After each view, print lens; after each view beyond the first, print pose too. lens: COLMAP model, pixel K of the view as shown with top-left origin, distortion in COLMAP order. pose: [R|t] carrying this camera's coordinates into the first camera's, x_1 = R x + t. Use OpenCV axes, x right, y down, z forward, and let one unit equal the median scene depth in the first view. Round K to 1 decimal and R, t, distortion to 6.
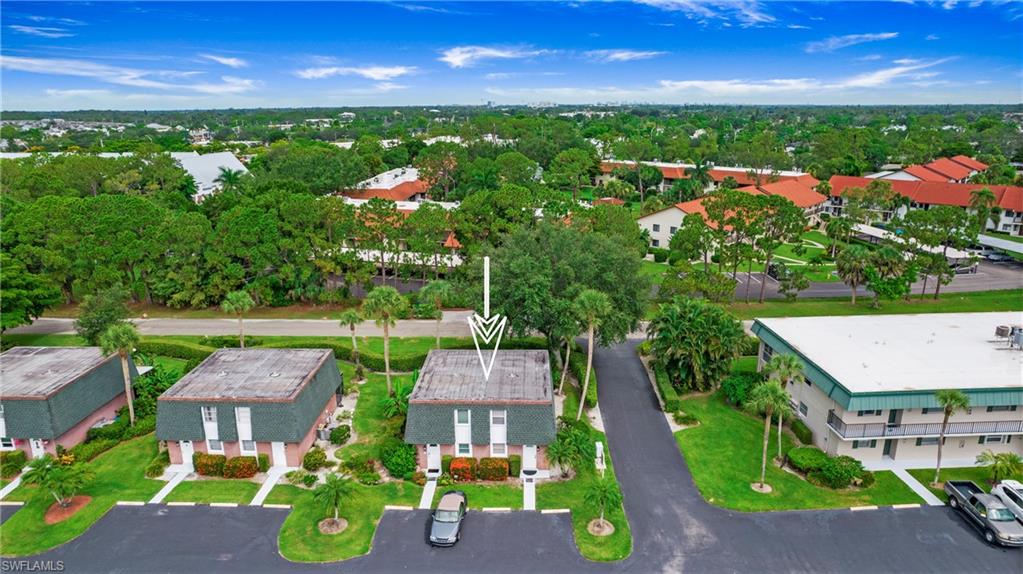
lens RADIAL K [[658.7, 0, 511.5], [0, 658.7, 287.0], [0, 0, 1]] dist [-0.079752, 0.078809]
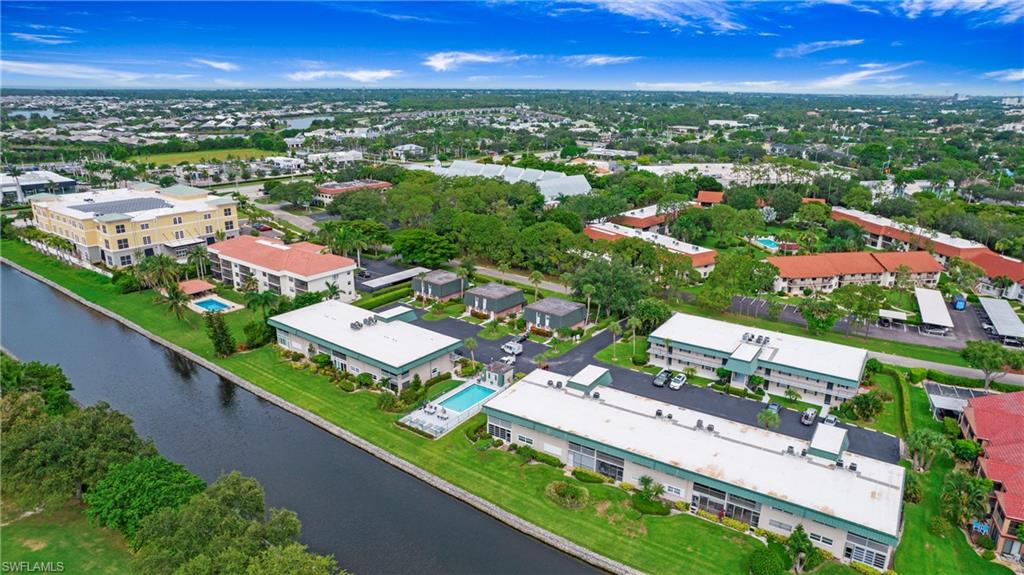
lens RADIAL K [[659.4, 0, 512.0], [0, 659.4, 287.5], [0, 0, 1]] dist [-0.079752, 0.078809]
pose [[0.806330, 0.189904, -0.560150, 1.570846], [-0.173772, 0.981320, 0.082547, -0.173192], [0.565363, 0.030778, 0.824268, -1.699351]]
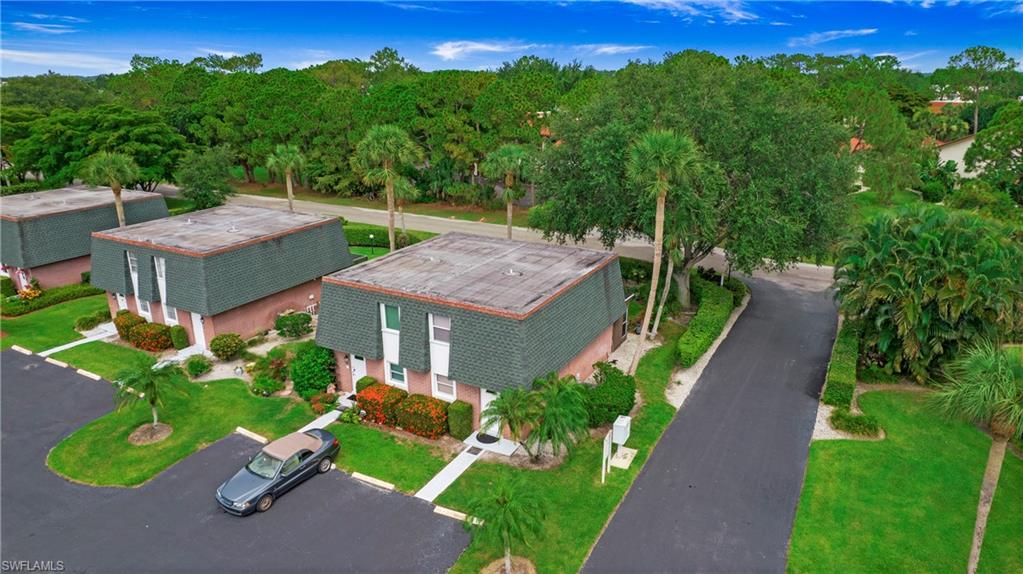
lens RADIAL K [[658.7, 0, 511.5], [0, 658.7, 287.0], [0, 0, 1]] dist [-0.079752, 0.078809]
pose [[0.886636, 0.146427, -0.438675, 0.273958], [-0.126127, 0.989156, 0.075251, 0.110111], [0.444937, -0.011392, 0.895489, 0.507975]]
